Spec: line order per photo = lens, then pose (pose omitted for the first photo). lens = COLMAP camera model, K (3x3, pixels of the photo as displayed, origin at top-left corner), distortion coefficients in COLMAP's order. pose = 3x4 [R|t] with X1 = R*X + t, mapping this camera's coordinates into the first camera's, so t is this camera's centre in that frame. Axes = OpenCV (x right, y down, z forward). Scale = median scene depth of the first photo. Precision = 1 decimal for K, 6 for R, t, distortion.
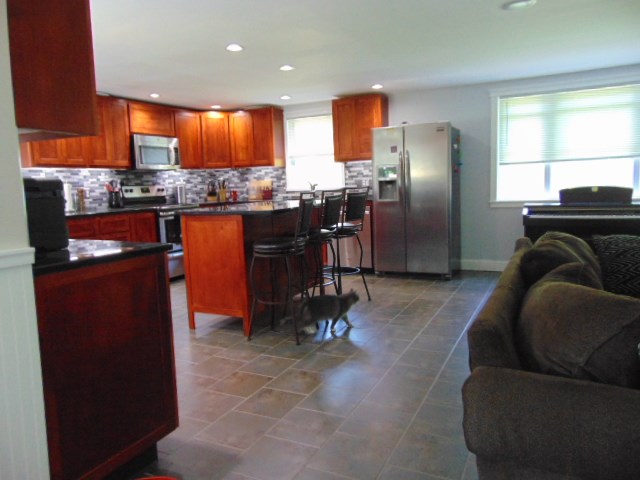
lens RADIAL K [[482.5, 0, 318.9], [0, 482.5, 238.8], [0, 0, 1]] dist [0.009516, 0.013518]
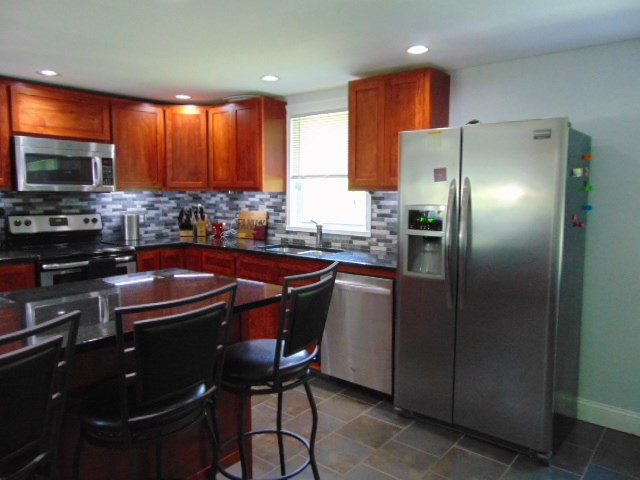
lens RADIAL K [[482.5, 0, 321.6], [0, 482.5, 240.3], [0, 0, 1]] dist [0.009516, 0.013518]
pose [[0.974861, 0.062495, -0.213870, 0.119098], [-0.065555, 0.997823, -0.007239, -0.086907], [0.212952, 0.021078, 0.976835, 0.403236]]
